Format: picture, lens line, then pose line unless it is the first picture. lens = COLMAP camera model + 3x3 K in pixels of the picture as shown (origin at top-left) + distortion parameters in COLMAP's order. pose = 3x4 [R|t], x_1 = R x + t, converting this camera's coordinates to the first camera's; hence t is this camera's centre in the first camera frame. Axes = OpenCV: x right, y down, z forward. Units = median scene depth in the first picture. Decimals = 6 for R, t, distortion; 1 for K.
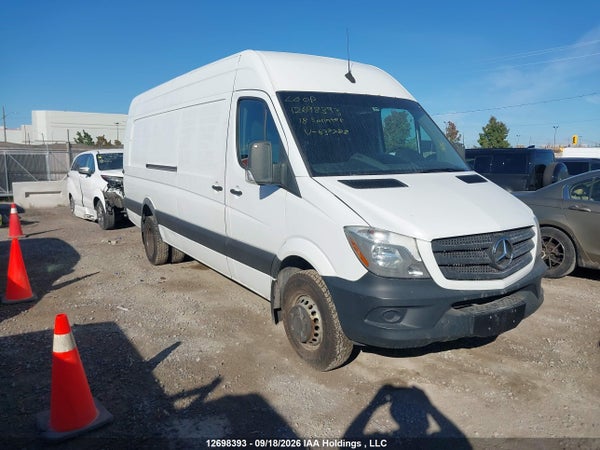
lens RADIAL K [[522.4, 0, 301.1], [0, 522.4, 226.6], [0, 0, 1]] dist [-0.007816, -0.011046]
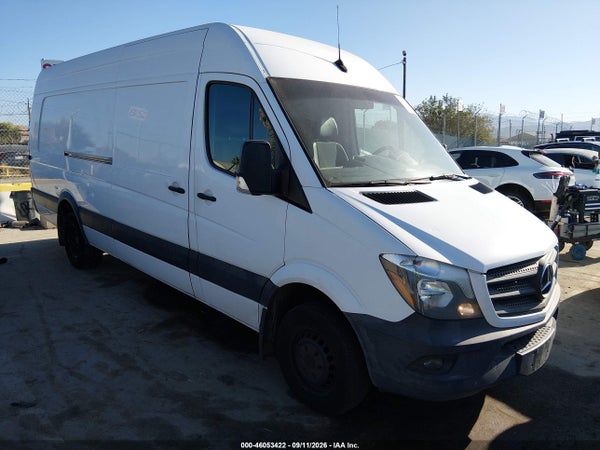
lens RADIAL K [[522.4, 0, 288.9], [0, 522.4, 215.0], [0, 0, 1]] dist [-0.007816, -0.011046]
pose [[0.982076, 0.005873, 0.188392, -0.178308], [-0.009281, 0.999809, 0.017213, -0.062700], [-0.188255, -0.018653, 0.981943, 0.198730]]
